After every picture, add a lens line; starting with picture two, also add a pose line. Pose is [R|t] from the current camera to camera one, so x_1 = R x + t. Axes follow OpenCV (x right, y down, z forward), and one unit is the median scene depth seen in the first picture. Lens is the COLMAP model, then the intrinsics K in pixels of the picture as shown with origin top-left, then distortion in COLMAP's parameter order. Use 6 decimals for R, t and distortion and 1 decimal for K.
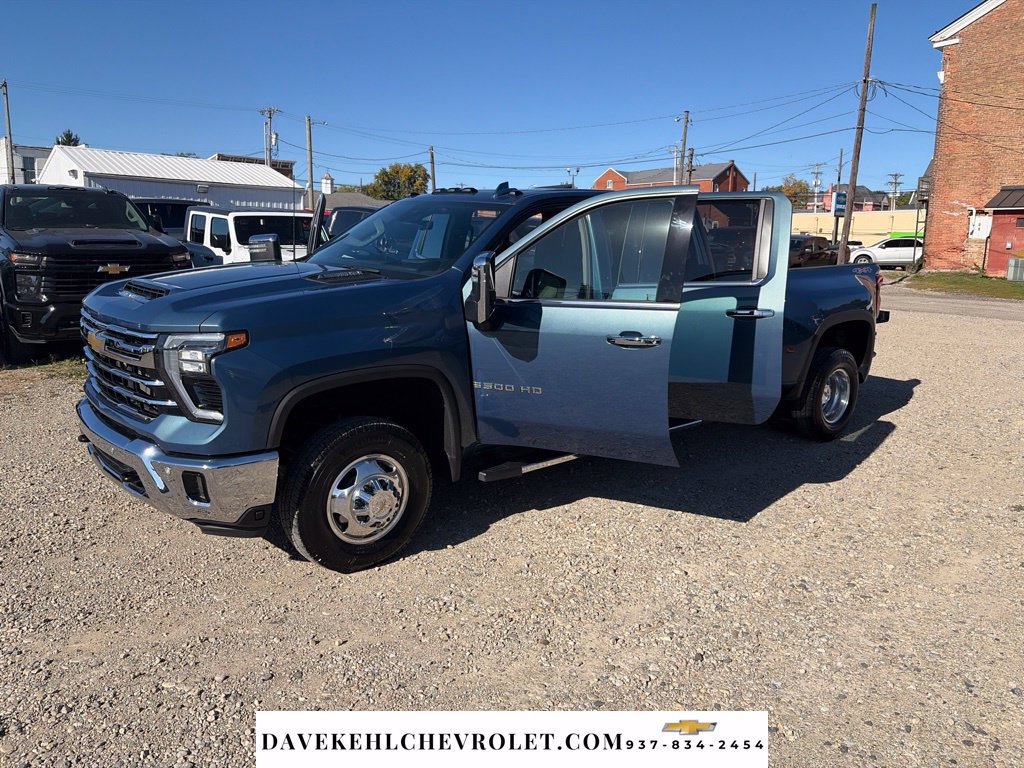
lens RADIAL K [[764.9, 0, 509.7], [0, 764.9, 384.7], [0, 0, 1]] dist [0.035784, -0.039753]
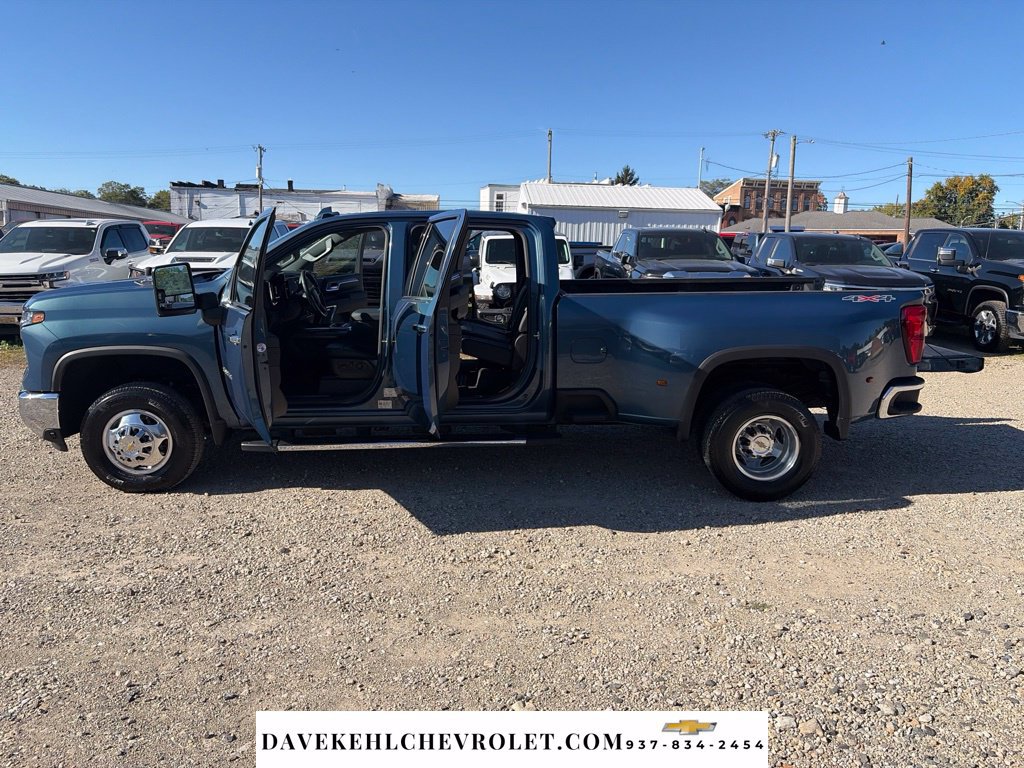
lens RADIAL K [[764.9, 0, 507.8], [0, 764.9, 381.2], [0, 0, 1]] dist [0.035784, -0.039753]
pose [[0.791305, 0.101398, -0.602956, 0.430025], [-0.120519, 0.992672, 0.008769, -0.019092], [0.599427, 0.065728, 0.797726, 0.107345]]
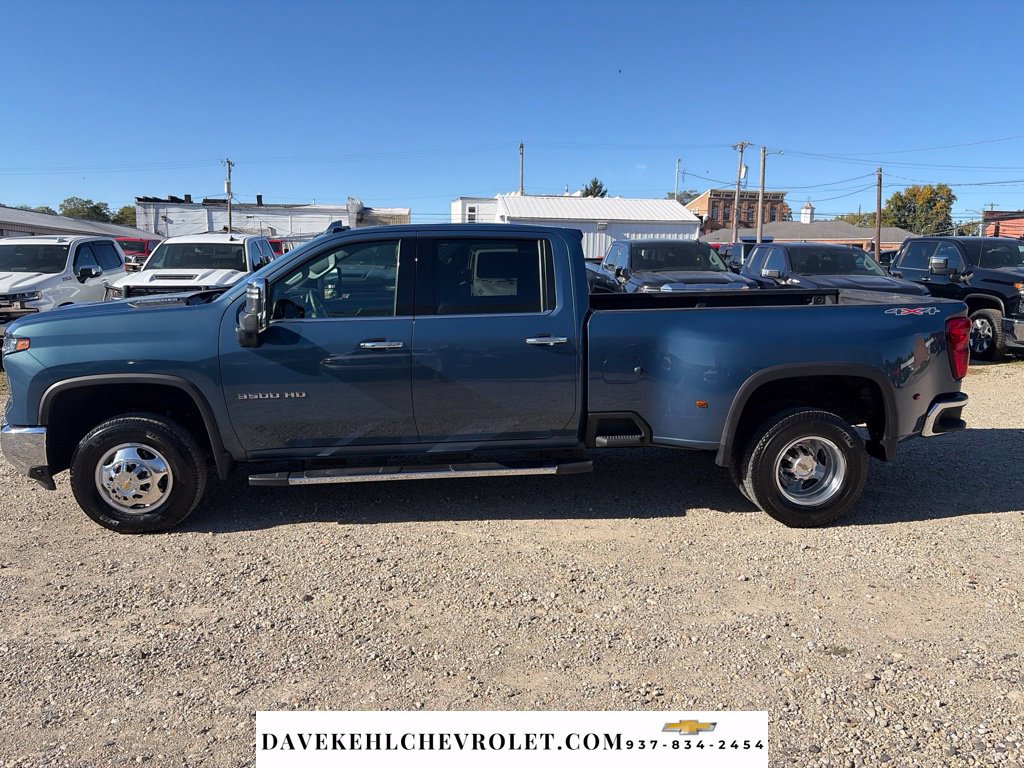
lens RADIAL K [[764.9, 0, 508.1], [0, 764.9, 383.7], [0, 0, 1]] dist [0.035784, -0.039753]
pose [[0.814470, 0.080472, -0.574598, 0.381284], [-0.103795, 0.994568, -0.007837, -0.022104], [0.570846, 0.066023, 0.818398, 0.113091]]
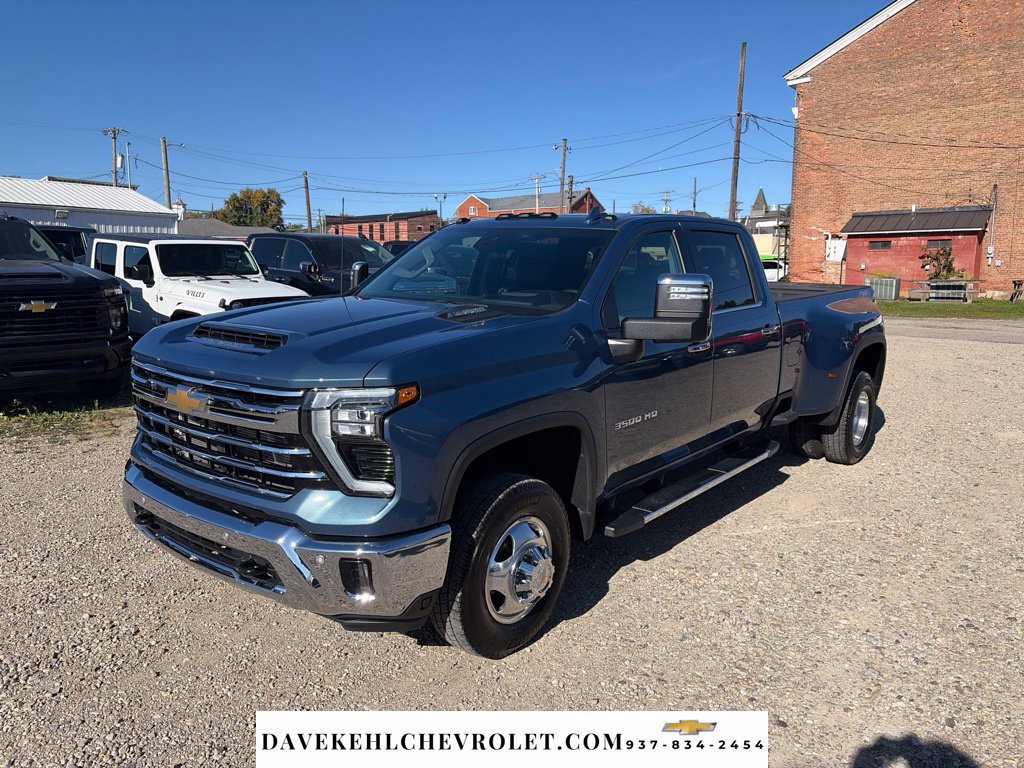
lens RADIAL K [[764.9, 0, 511.3], [0, 764.9, 389.4], [0, 0, 1]] dist [0.035784, -0.039753]
pose [[0.983759, -0.039618, 0.175069, -0.124068], [0.044217, 0.998770, -0.022451, -0.012873], [-0.173964, 0.029828, 0.984300, 0.053830]]
